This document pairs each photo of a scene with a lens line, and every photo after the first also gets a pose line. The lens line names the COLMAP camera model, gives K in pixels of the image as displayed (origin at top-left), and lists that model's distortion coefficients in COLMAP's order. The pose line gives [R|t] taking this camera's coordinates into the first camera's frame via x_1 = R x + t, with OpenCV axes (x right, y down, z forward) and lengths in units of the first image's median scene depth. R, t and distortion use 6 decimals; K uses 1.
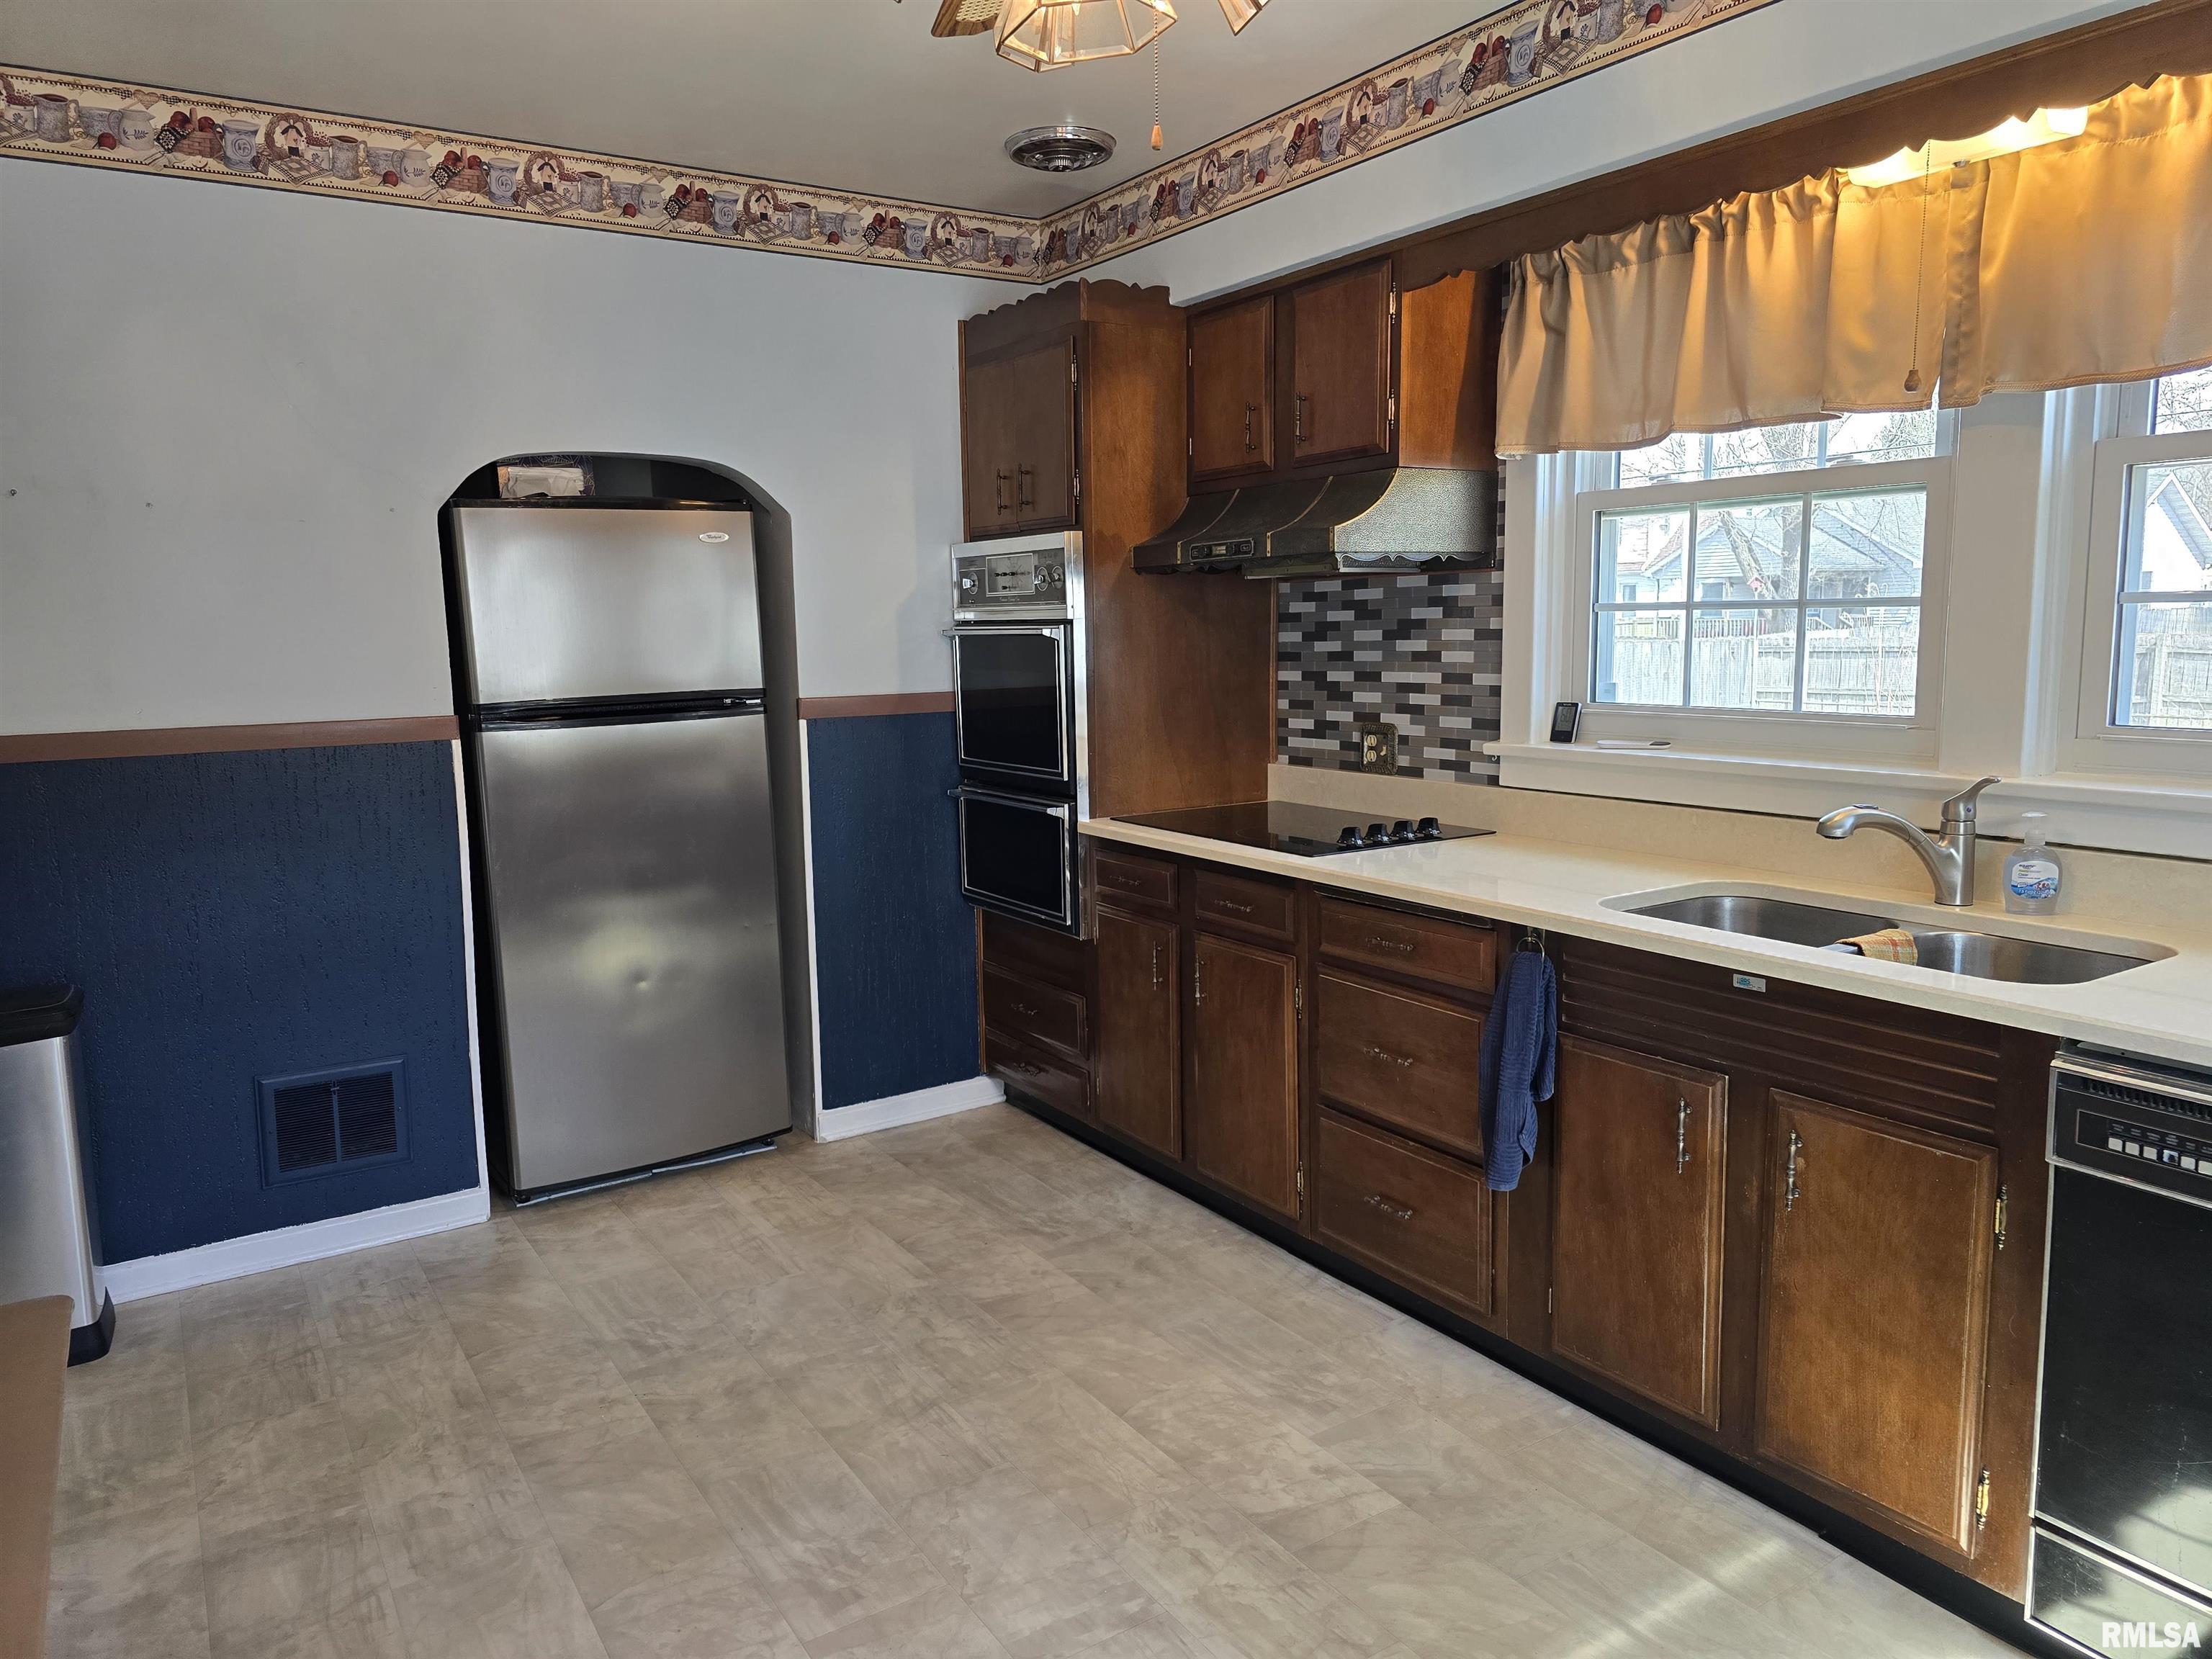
lens RADIAL K [[1502.4, 0, 1099.5], [0, 1502.4, 834.8], [0, 0, 1]] dist [0.070526, -0.051147]
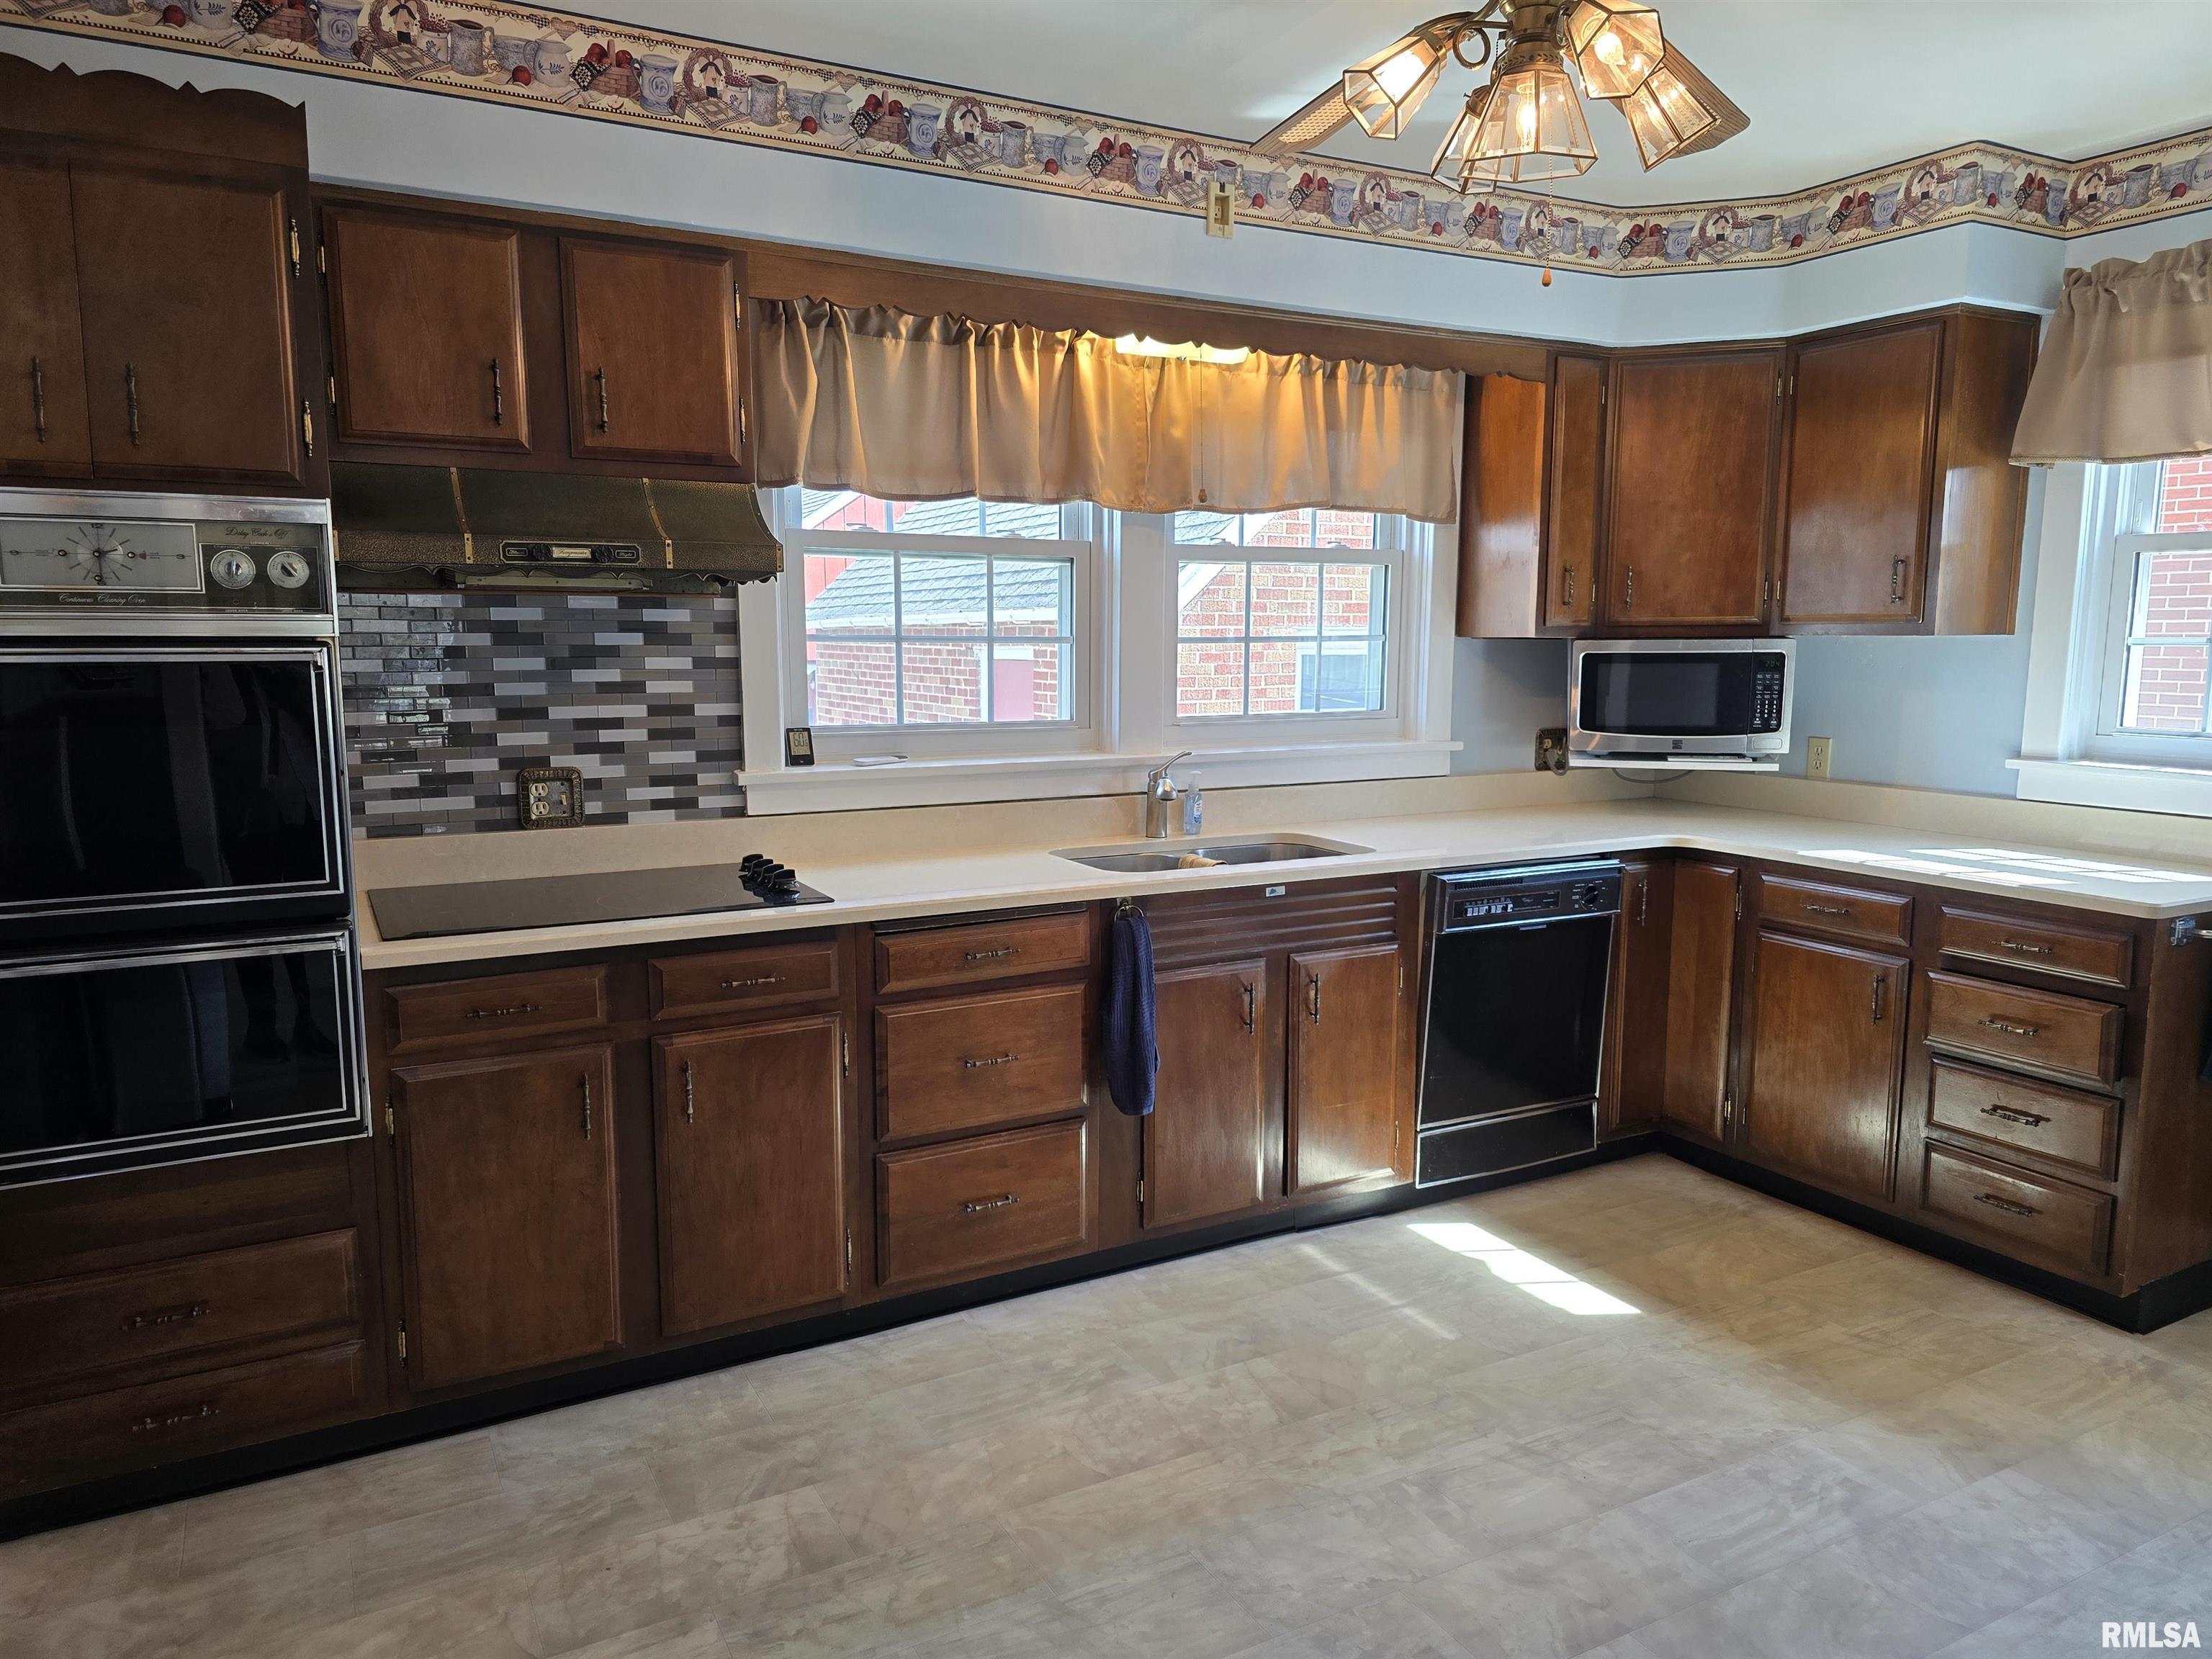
lens RADIAL K [[1498.0, 0, 1102.4], [0, 1498.0, 852.0], [0, 0, 1]] dist [0.070184, -0.055166]
pose [[0.066593, -0.123155, 0.990151, -0.689218], [0.140787, 0.983585, 0.112869, -0.086710], [-0.987798, 0.131884, 0.082839, 0.686027]]
